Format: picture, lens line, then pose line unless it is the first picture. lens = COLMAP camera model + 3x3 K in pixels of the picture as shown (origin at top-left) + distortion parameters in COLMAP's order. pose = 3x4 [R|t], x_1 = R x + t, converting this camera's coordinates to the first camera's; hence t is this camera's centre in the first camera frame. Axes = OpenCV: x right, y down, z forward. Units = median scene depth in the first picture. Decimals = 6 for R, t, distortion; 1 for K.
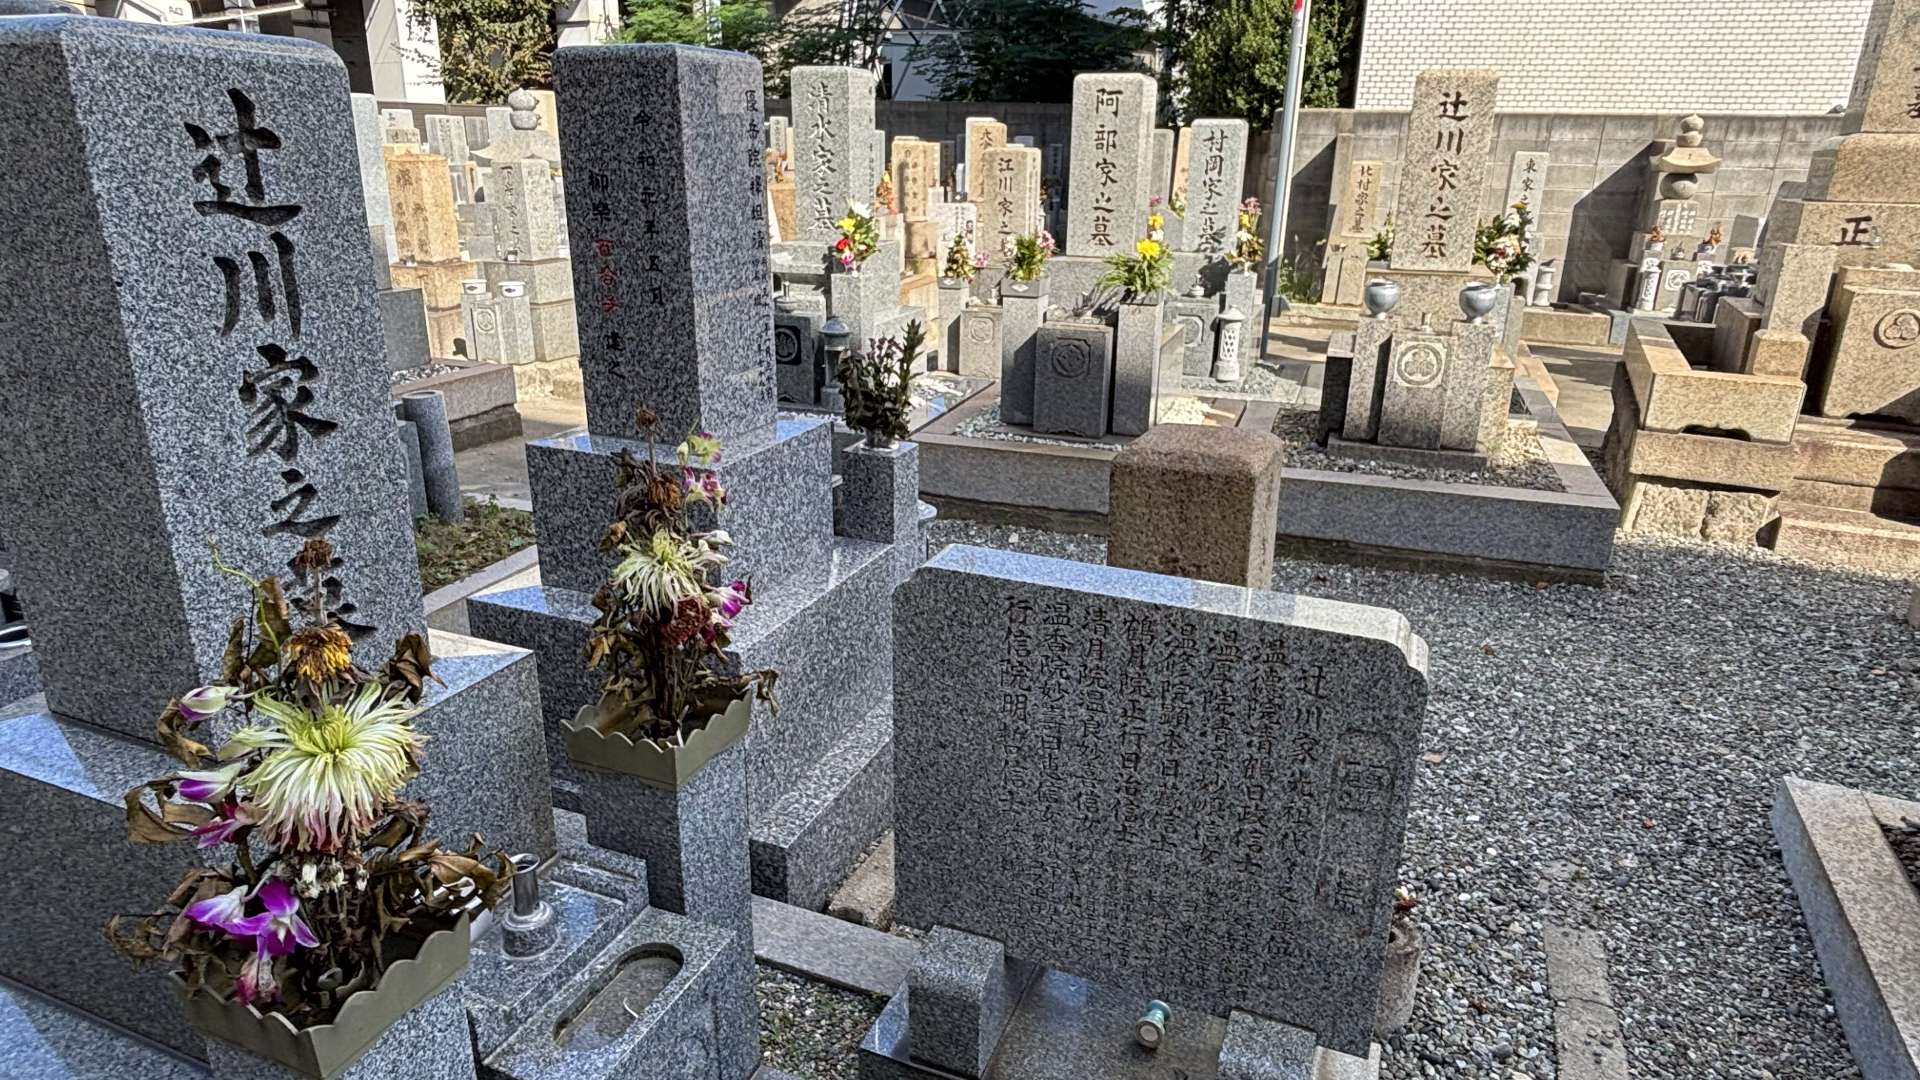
lens RADIAL K [[1117.5, 0, 963.1], [0, 1117.5, 530.8], [0, 0, 1]] dist [0.029297, -0.055281]
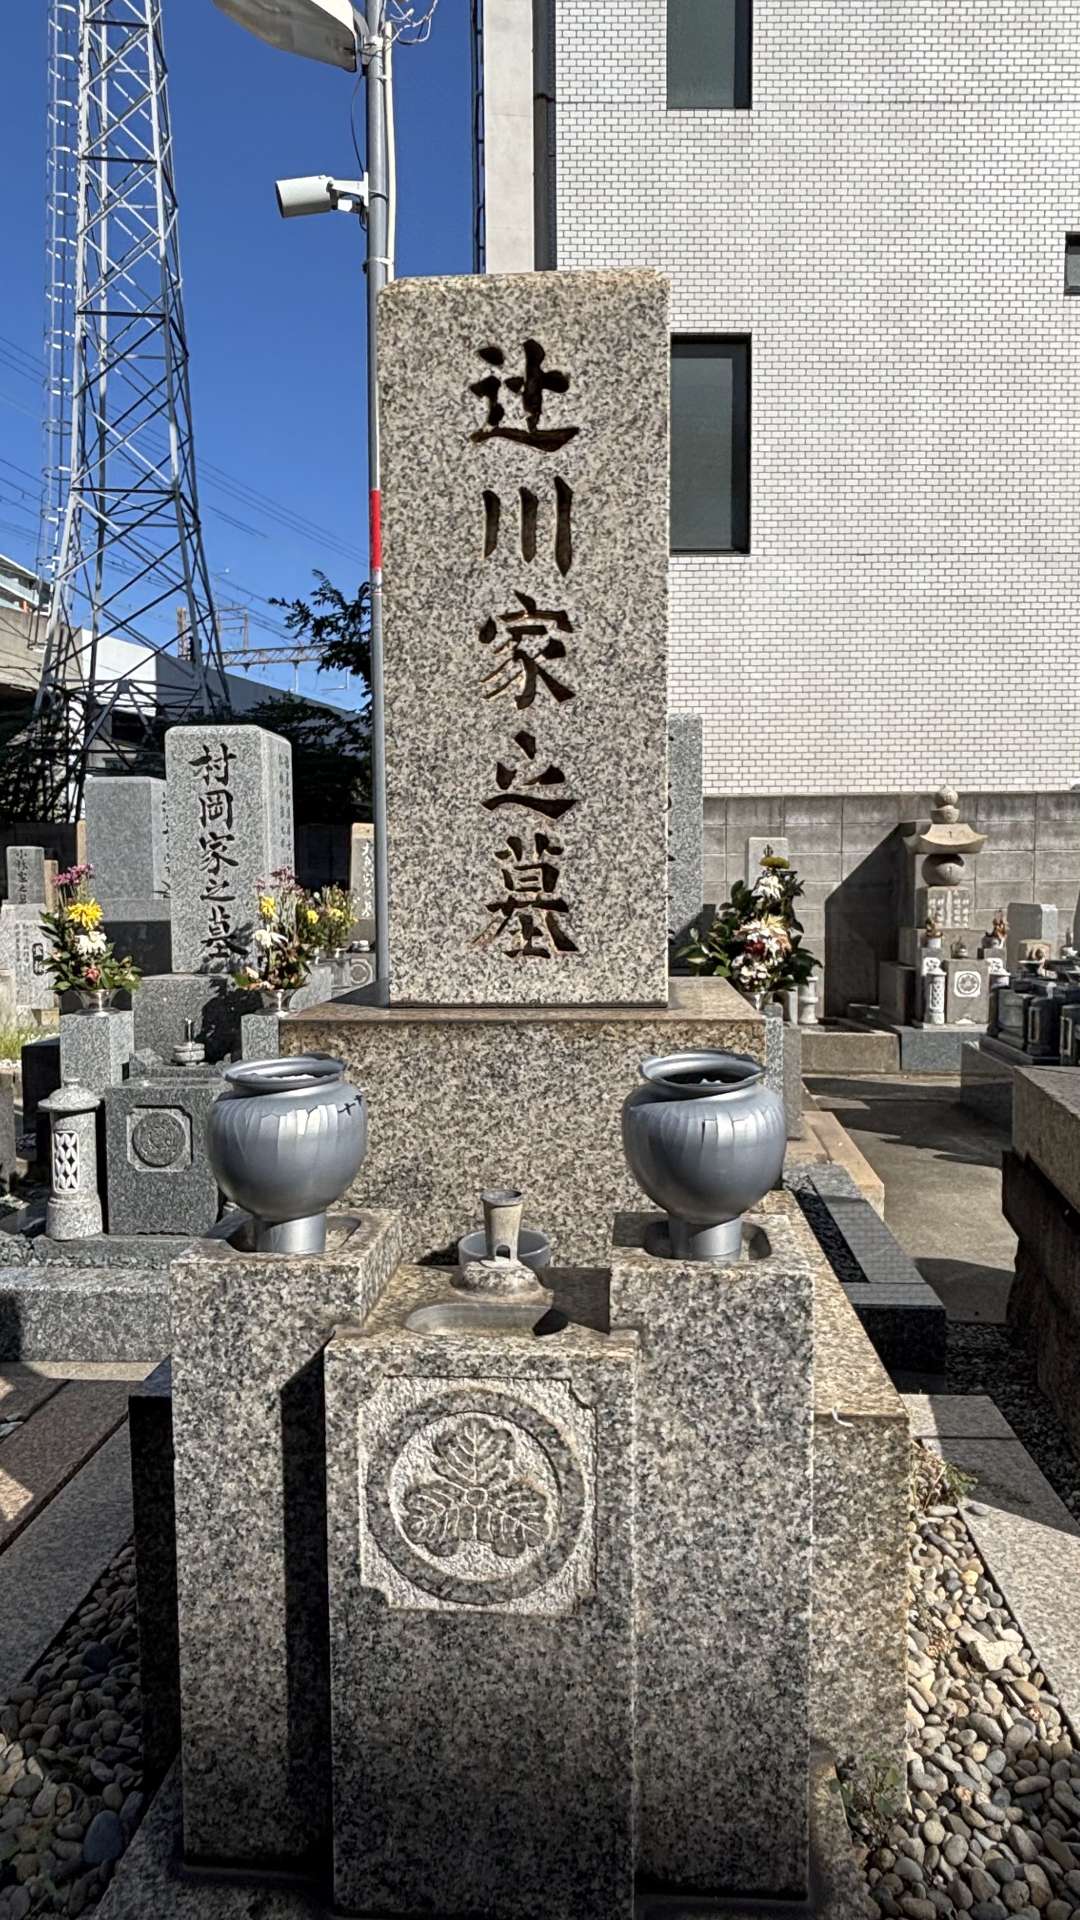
lens RADIAL K [[1100.1, 0, 546.9], [0, 1100.1, 950.2], [0, 0, 1]] dist [0.045968, -0.051391]
pose [[0.966700, -0.035479, 0.253442, 1.055260], [0.101580, 0.962182, -0.252759, -0.531272], [-0.234890, 0.270087, 0.933745, 2.242774]]
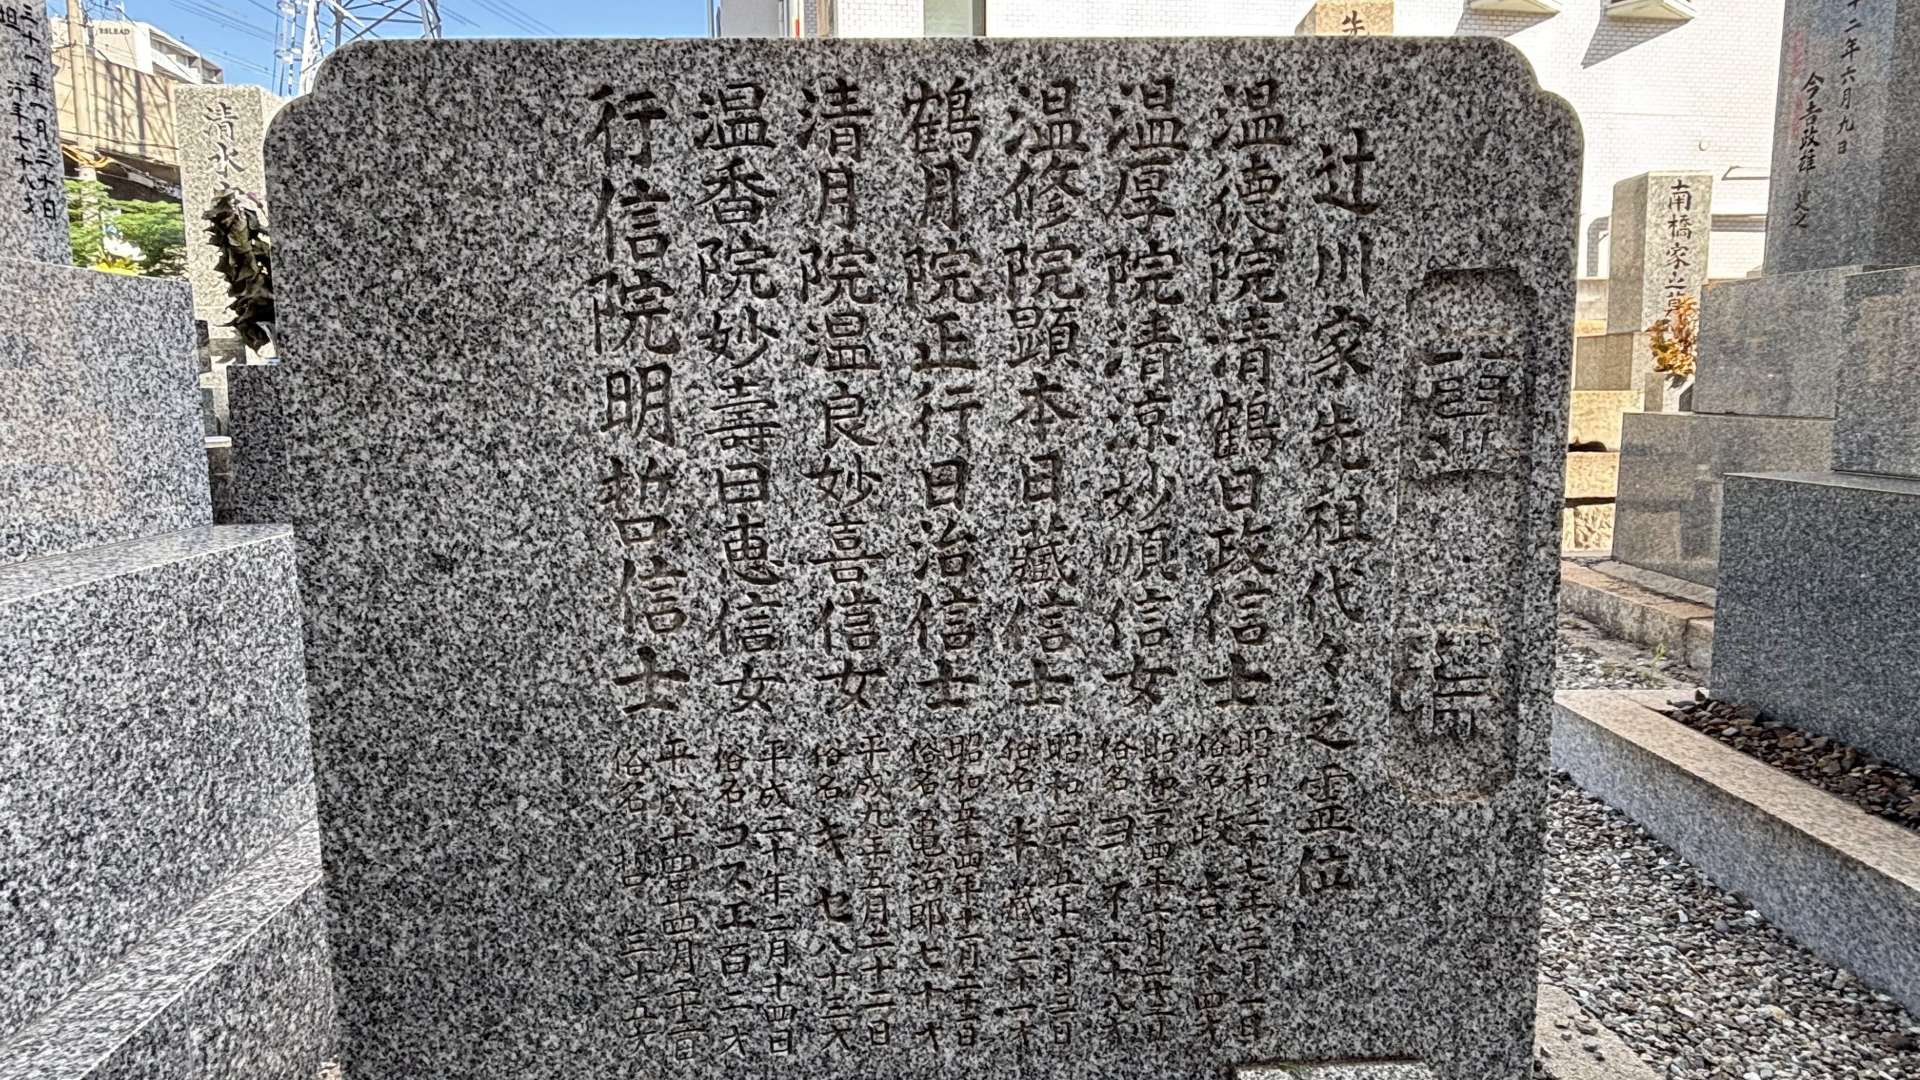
lens RADIAL K [[1100.1, 0, 954.2], [0, 1100.1, 520.9], [0, 0, 1]] dist [0.045968, -0.051391]
pose [[0.908365, -0.073036, 0.411751, -0.016823], [0.158691, 0.971183, -0.177821, 0.300878], [-0.386899, 0.226868, 0.893779, 0.658032]]
